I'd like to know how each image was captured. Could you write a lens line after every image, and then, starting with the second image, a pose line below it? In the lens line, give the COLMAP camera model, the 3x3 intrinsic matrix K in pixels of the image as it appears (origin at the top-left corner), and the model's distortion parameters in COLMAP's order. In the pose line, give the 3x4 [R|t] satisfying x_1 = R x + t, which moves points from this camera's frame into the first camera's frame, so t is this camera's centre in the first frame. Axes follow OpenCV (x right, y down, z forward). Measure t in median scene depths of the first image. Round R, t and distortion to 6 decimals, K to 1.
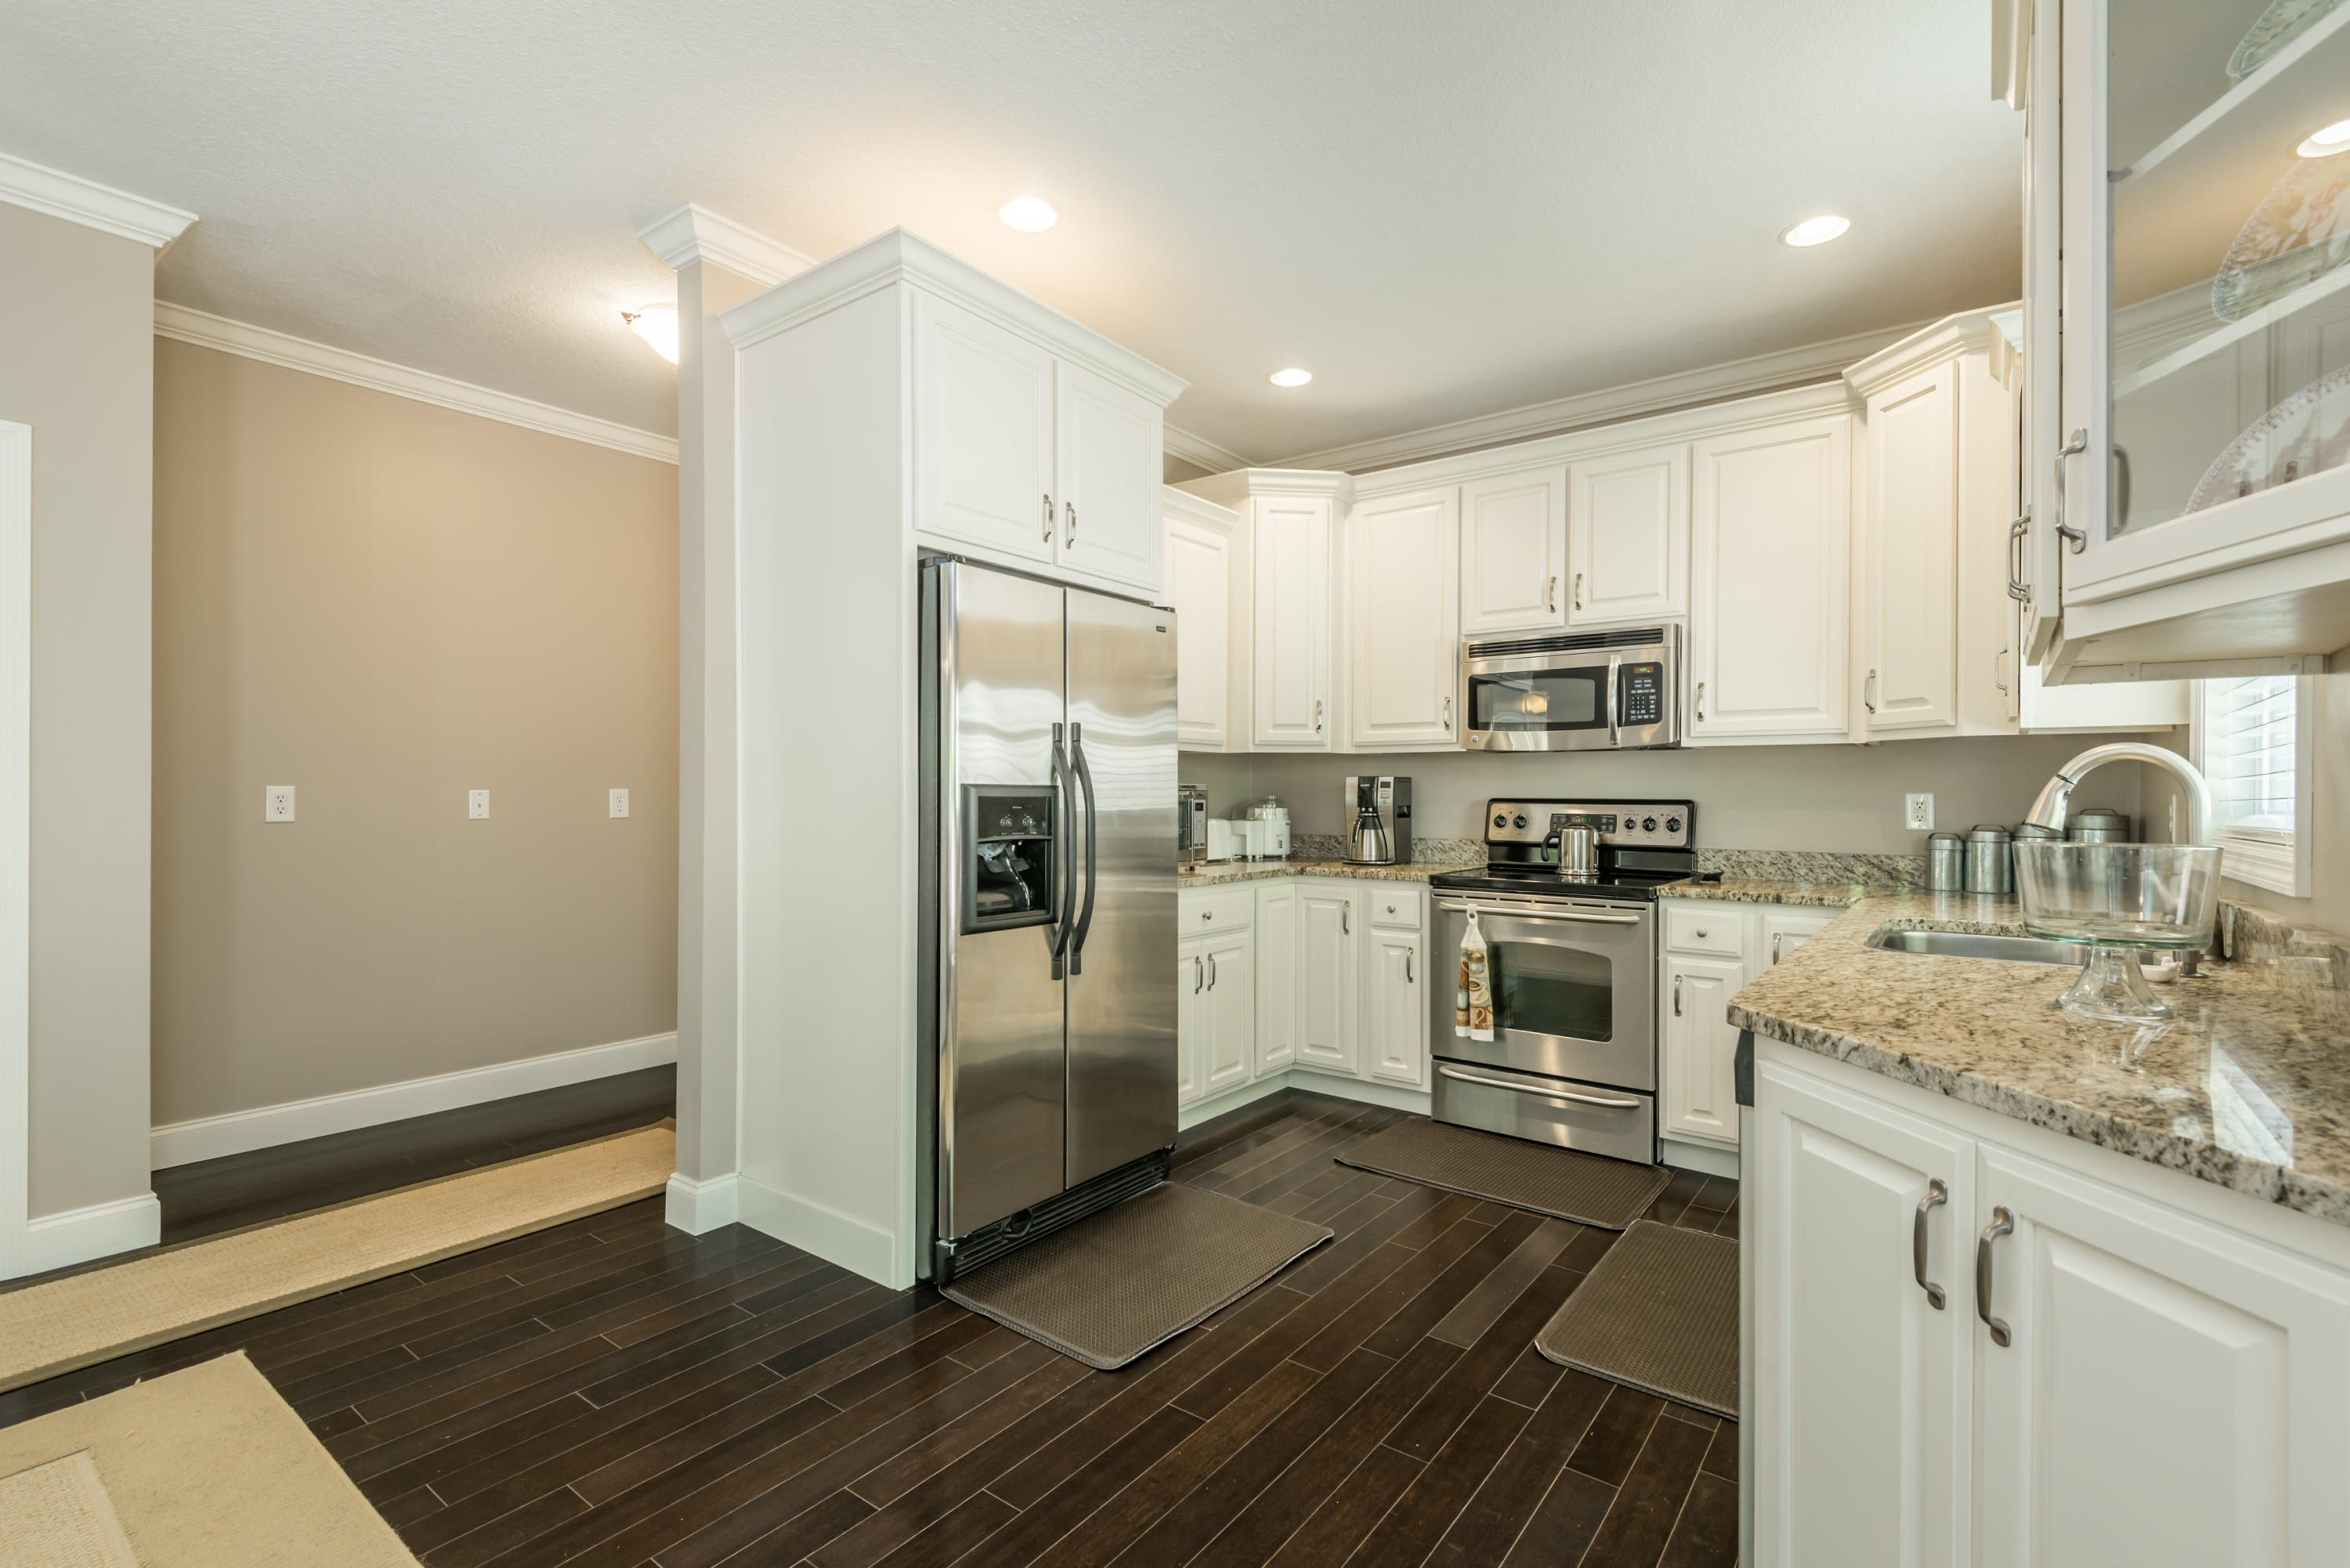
lens RADIAL K [[1054.3, 0, 1152.4], [0, 1054.3, 792.6], [0, 0, 1]] dist [0.013757, -0.002461]
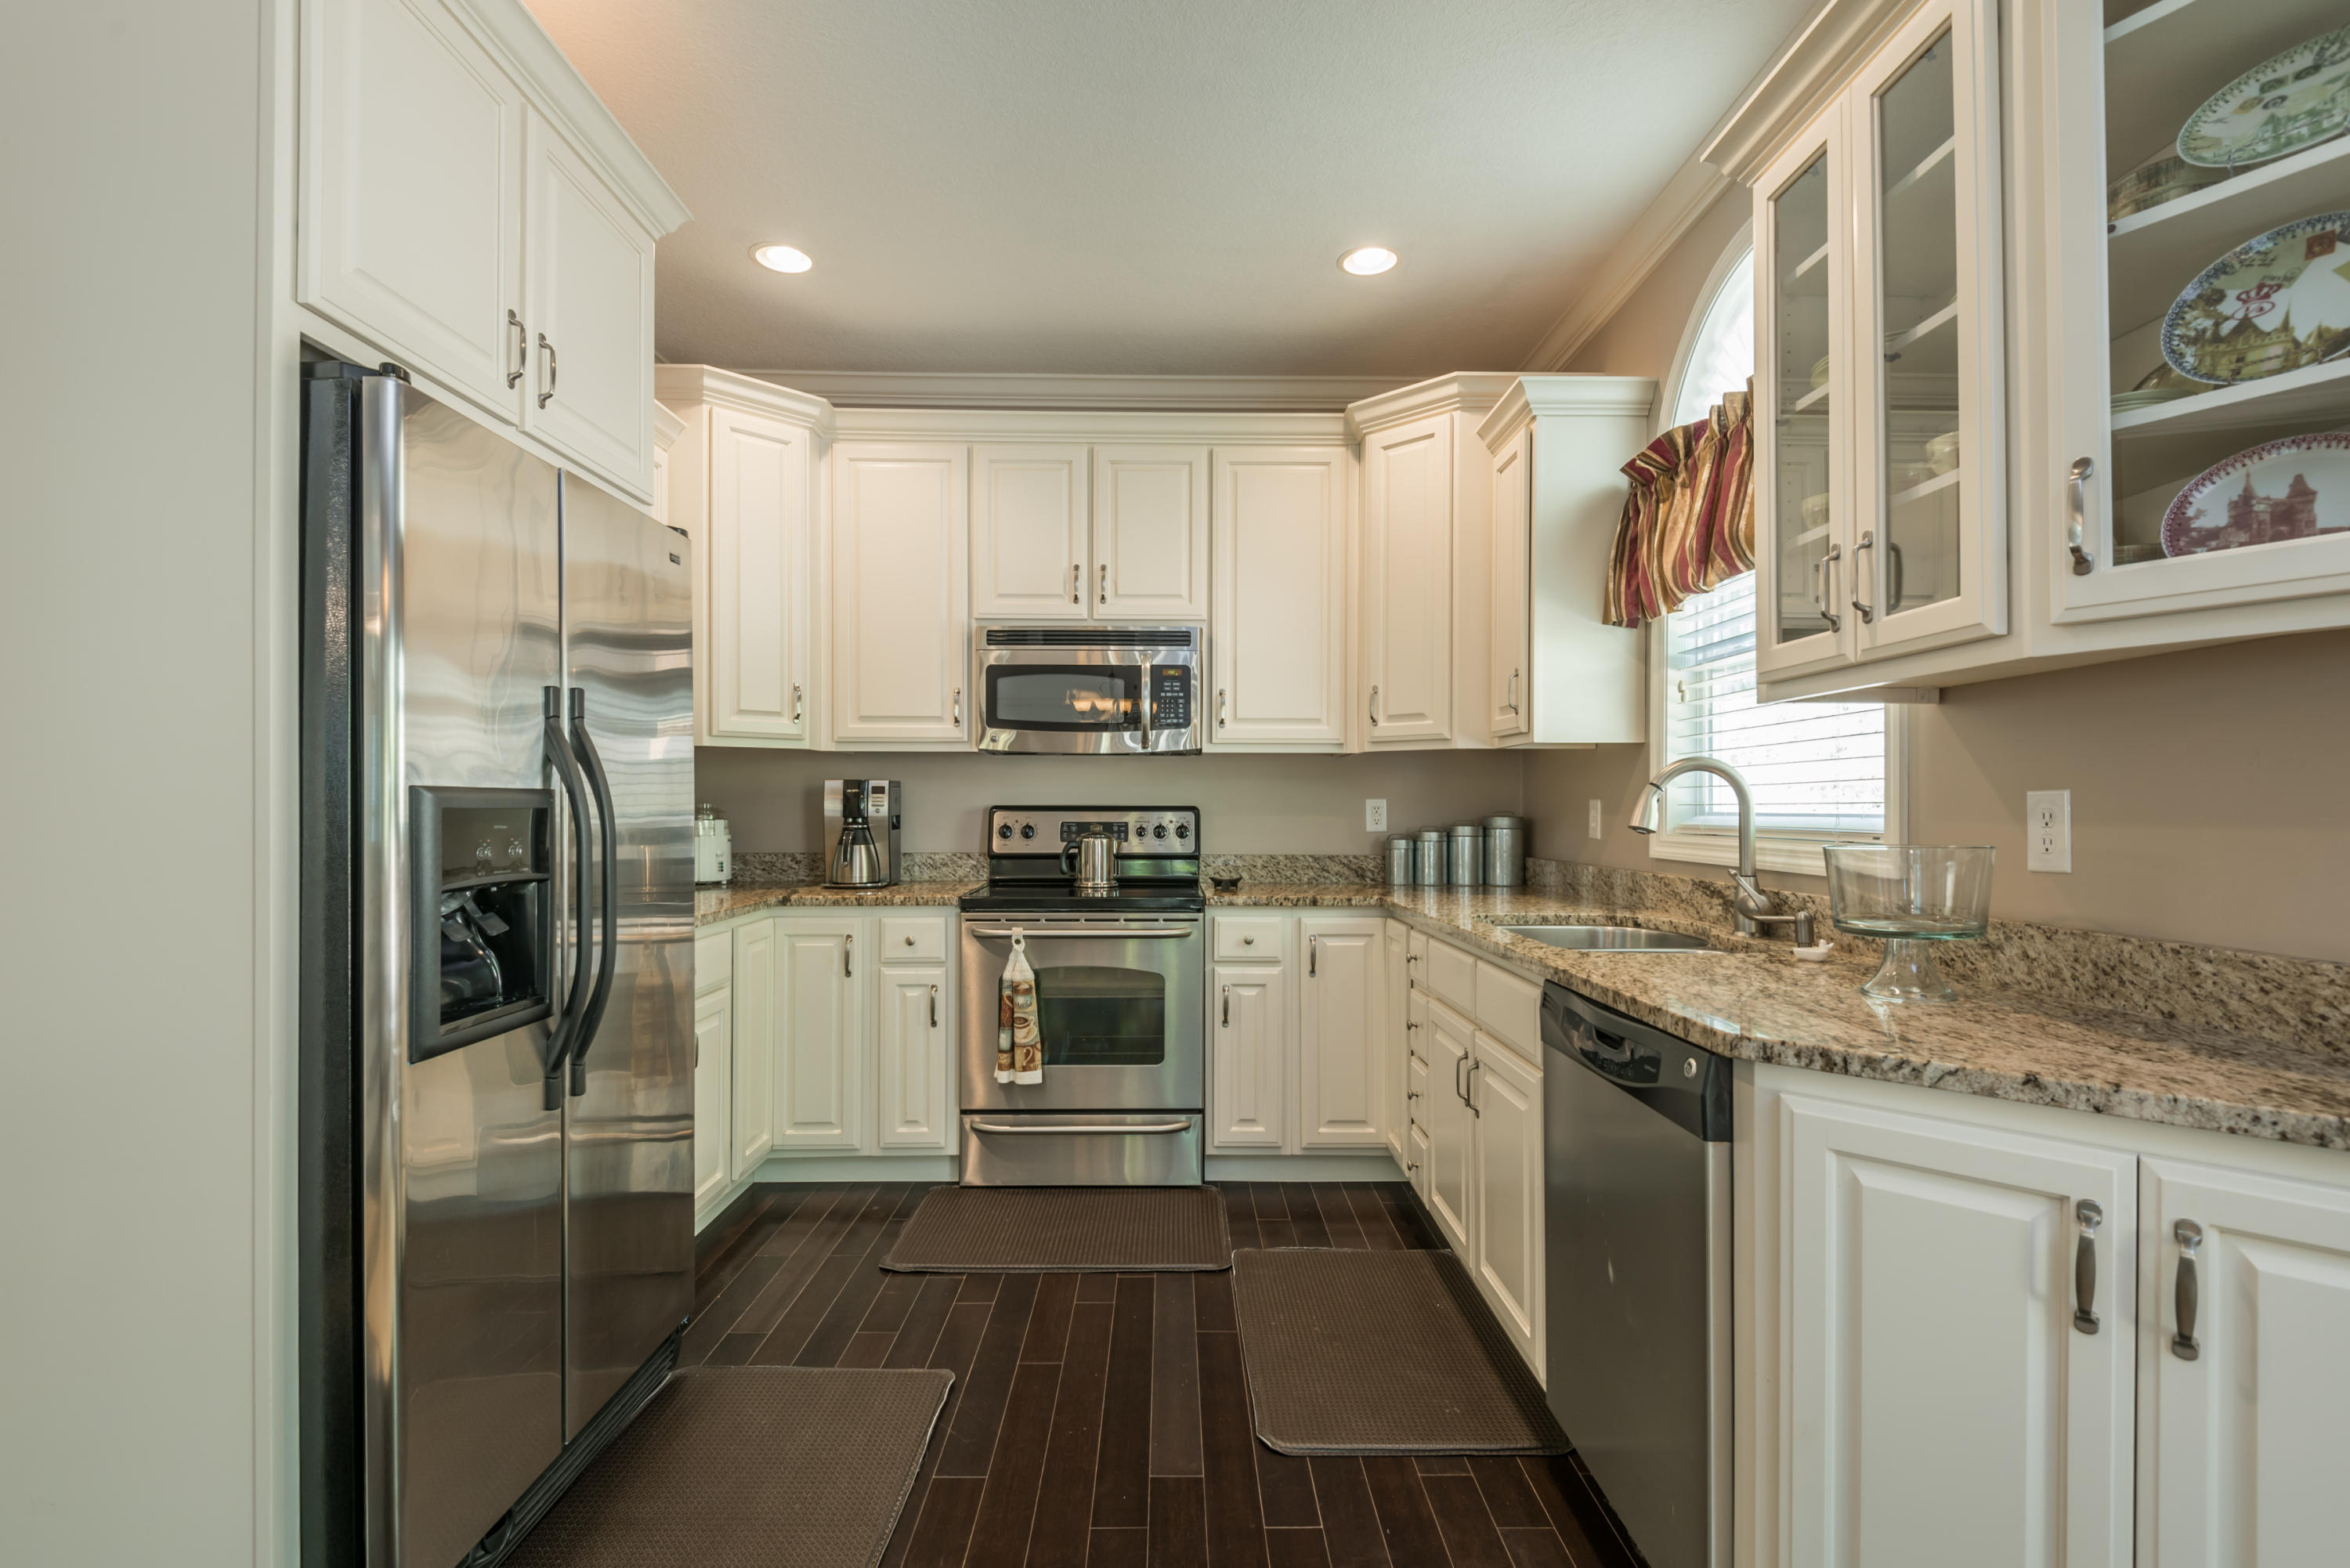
lens RADIAL K [[1095.8, 0, 1169.4], [0, 1095.8, 795.4], [0, 0, 1]] dist [0.012585, -0.005123]
pose [[0.782645, 0.000011, 0.622469, -0.171282], [0.001658, 0.999996, -0.002103, -0.001252], [-0.622467, 0.002678, 0.782642, 0.233763]]
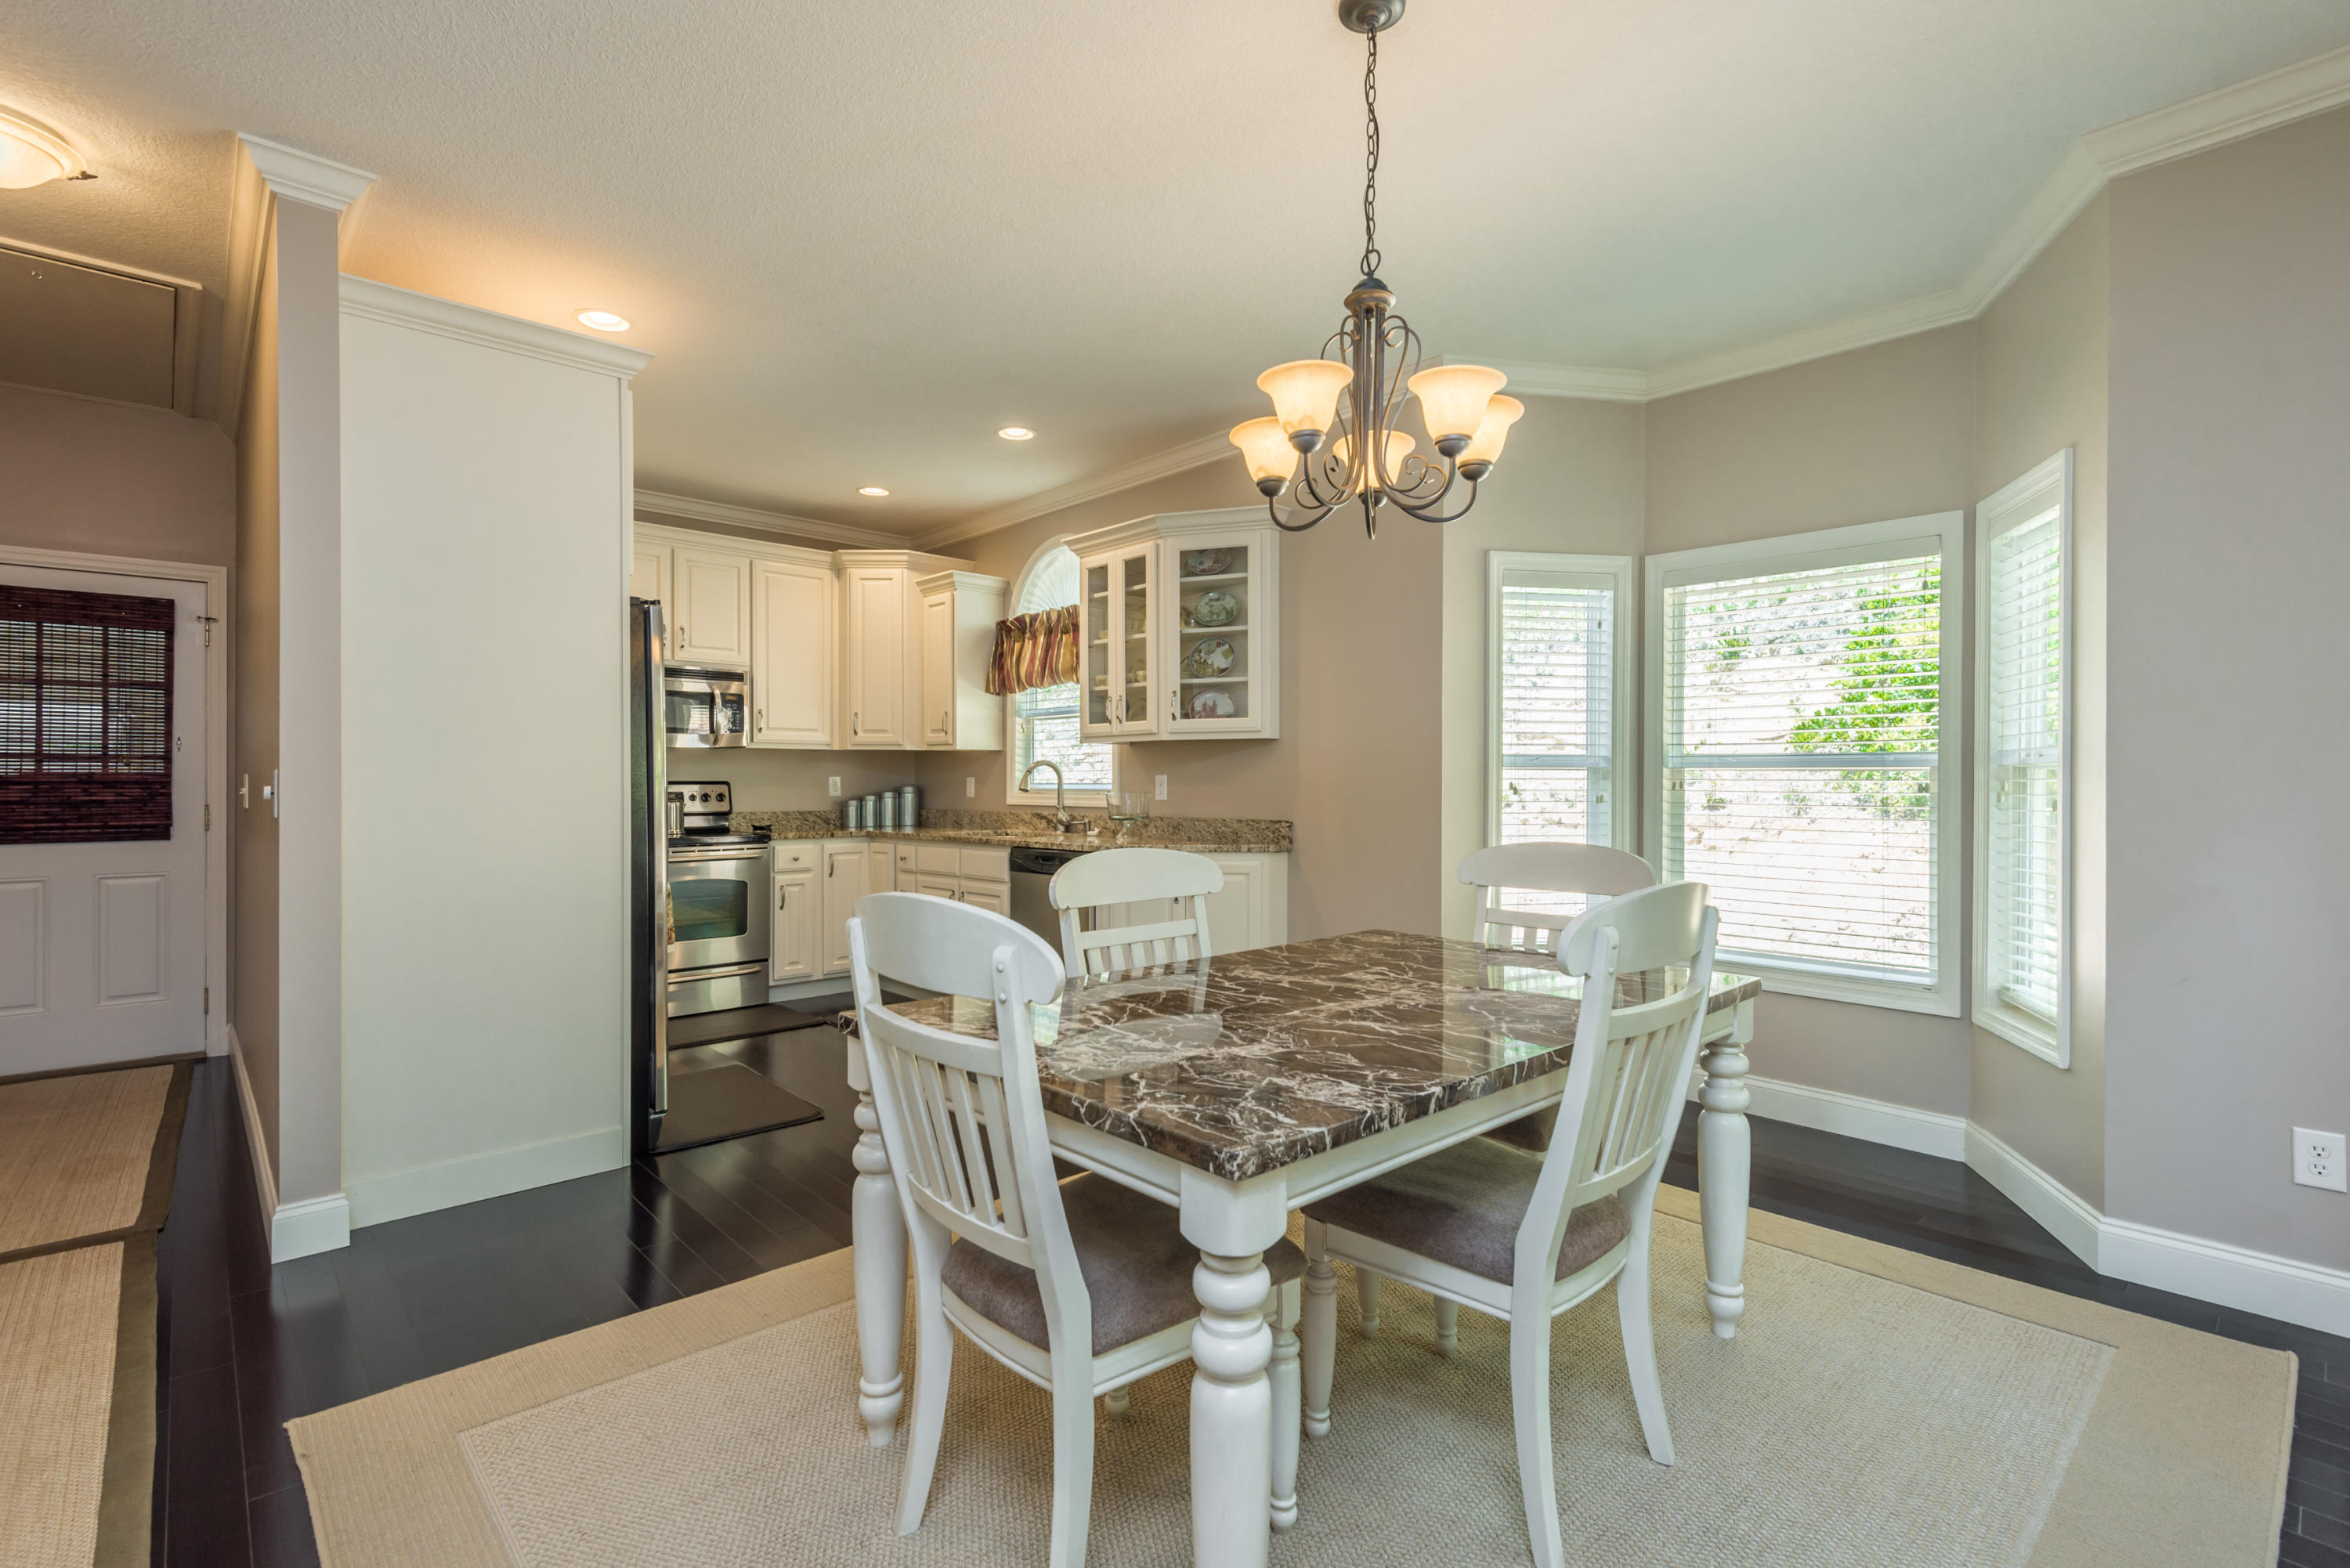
lens RADIAL K [[1054.3, 0, 1183.2], [0, 1054.3, 783.4], [0, 0, 1]] dist [0.013757, -0.002461]
pose [[0.148636, -0.009721, 0.988844, -1.040954], [-0.002213, 0.999946, 0.010162, -0.007816], [-0.988889, -0.003698, 0.148607, 0.119406]]
